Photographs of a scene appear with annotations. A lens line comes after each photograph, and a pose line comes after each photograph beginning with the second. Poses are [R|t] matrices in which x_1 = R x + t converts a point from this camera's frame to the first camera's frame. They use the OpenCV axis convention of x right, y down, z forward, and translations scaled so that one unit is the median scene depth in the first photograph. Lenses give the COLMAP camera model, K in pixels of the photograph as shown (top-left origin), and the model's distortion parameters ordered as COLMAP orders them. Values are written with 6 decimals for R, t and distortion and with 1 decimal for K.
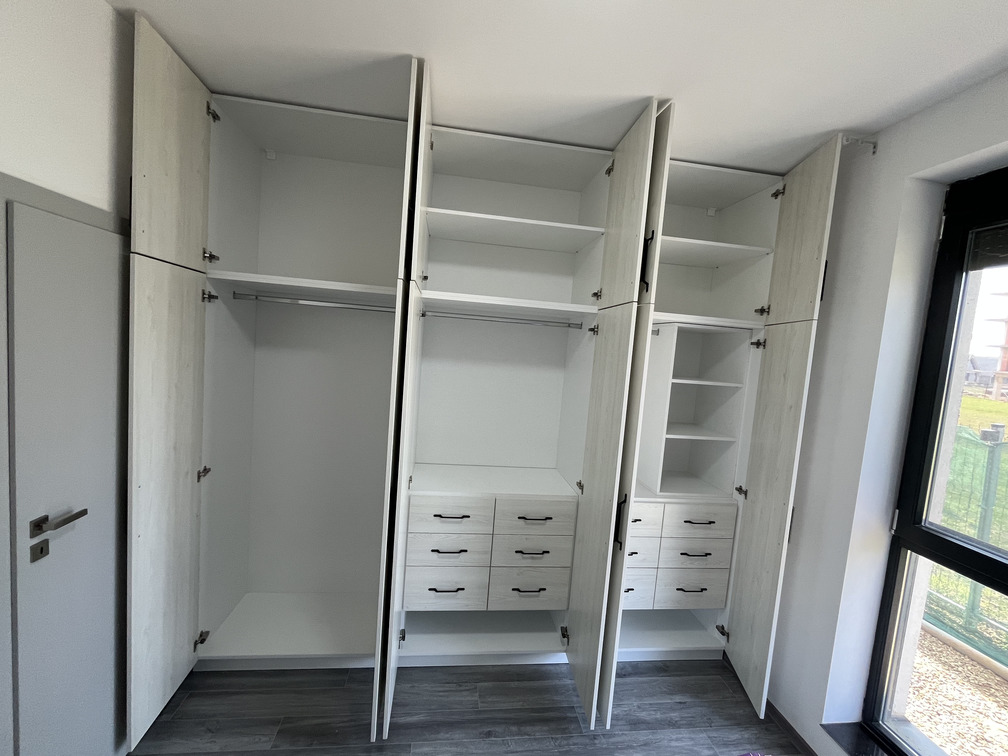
lens RADIAL K [[426.9, 0, 504.0], [0, 426.9, 378.0], [0, 0, 1]] dist [-0.000871, -0.000275]
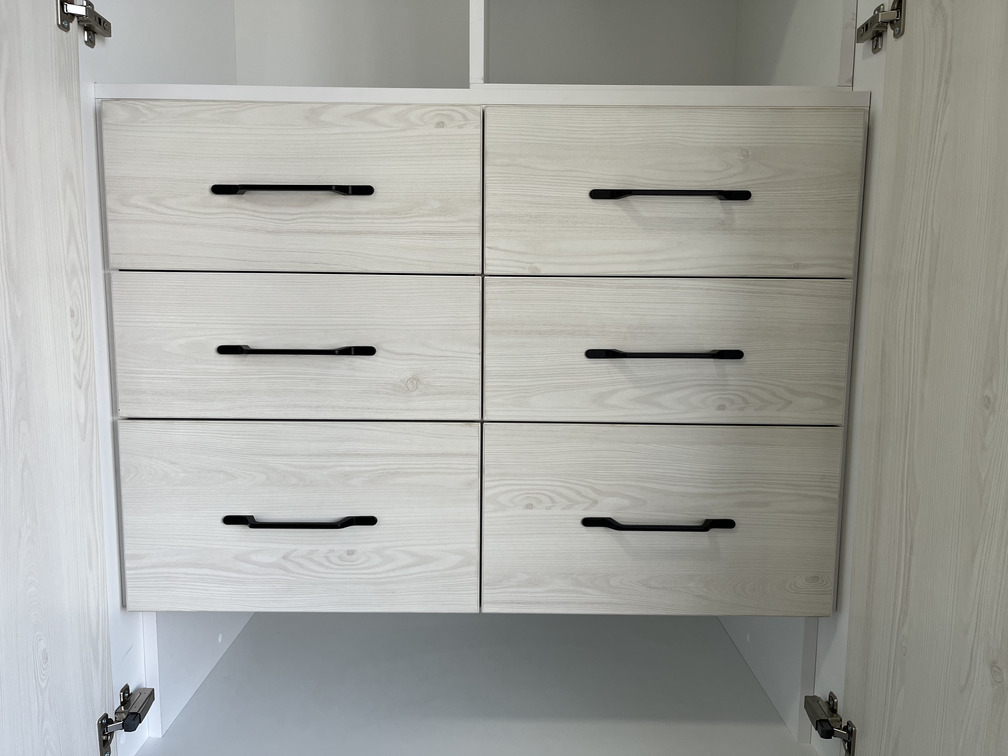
lens RADIAL K [[762.3, 0, 504.0], [0, 762.3, 378.0], [0, 0, 1]] dist [0.034027, -0.002056]
pose [[0.989700, -0.054095, -0.132544, 0.419506], [0.058566, 0.997831, 0.030068, 0.407993], [0.130630, -0.037521, 0.990721, 0.611946]]
